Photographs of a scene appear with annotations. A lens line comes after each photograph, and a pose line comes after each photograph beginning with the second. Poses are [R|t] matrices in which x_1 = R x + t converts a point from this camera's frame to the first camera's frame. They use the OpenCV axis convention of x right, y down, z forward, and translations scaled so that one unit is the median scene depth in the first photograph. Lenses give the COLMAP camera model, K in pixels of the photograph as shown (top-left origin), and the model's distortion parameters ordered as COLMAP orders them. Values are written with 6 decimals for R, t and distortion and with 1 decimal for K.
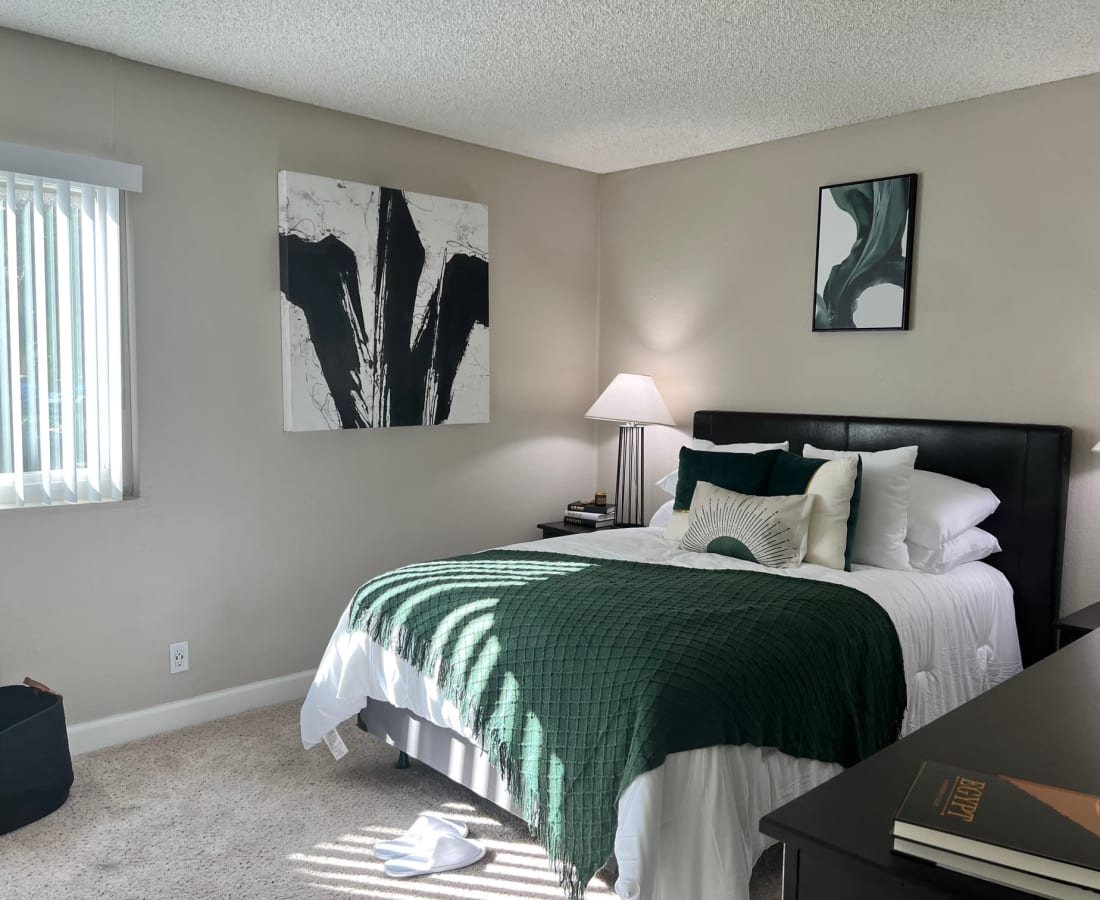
lens RADIAL K [[916.7, 0, 550.0], [0, 916.7, 450.0], [0, 0, 1]] dist [0.103762, -0.134872]
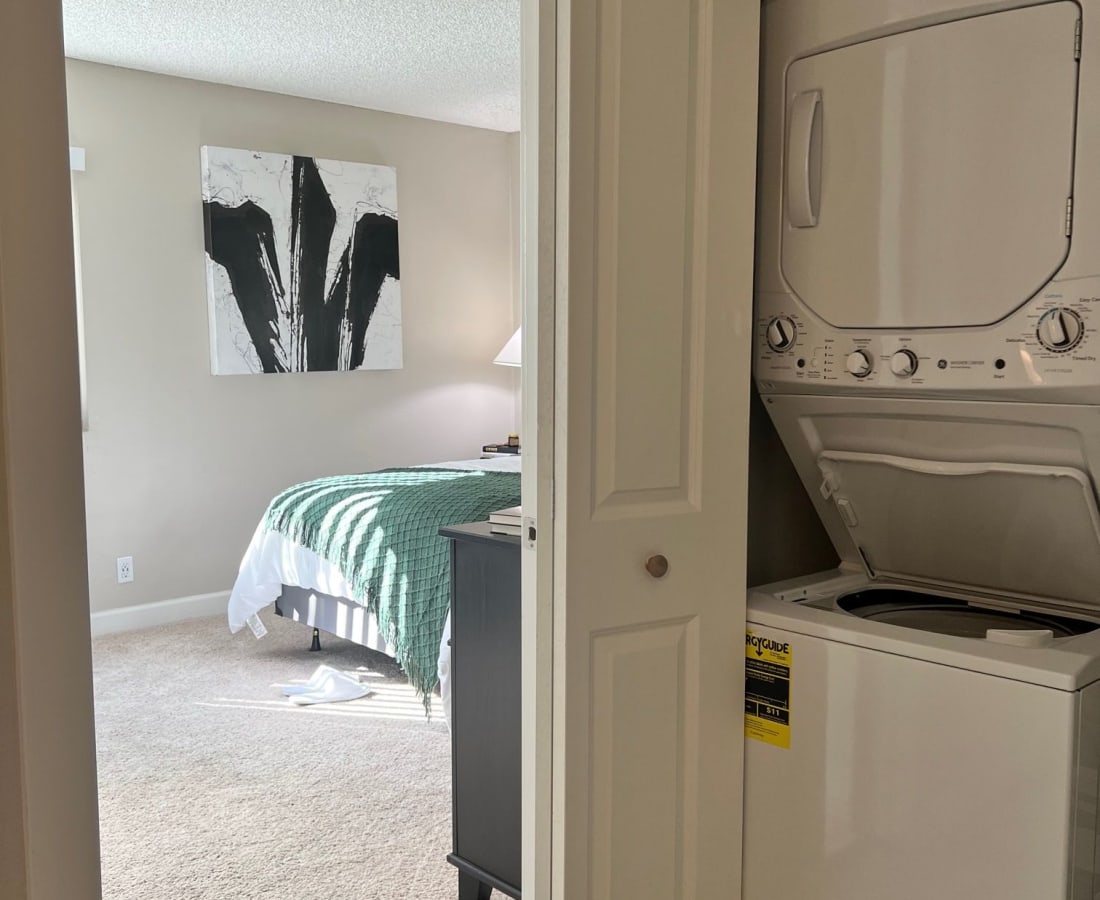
lens RADIAL K [[1178.9, 0, 550.0], [0, 1178.9, 450.0], [0, 0, 1]] dist [0.134858, -0.214604]
pose [[0.999519, -0.019263, -0.024307, 0.155370], [0.019450, 0.999783, 0.007457, 0.066014], [0.024158, -0.007926, 0.999677, -0.434484]]
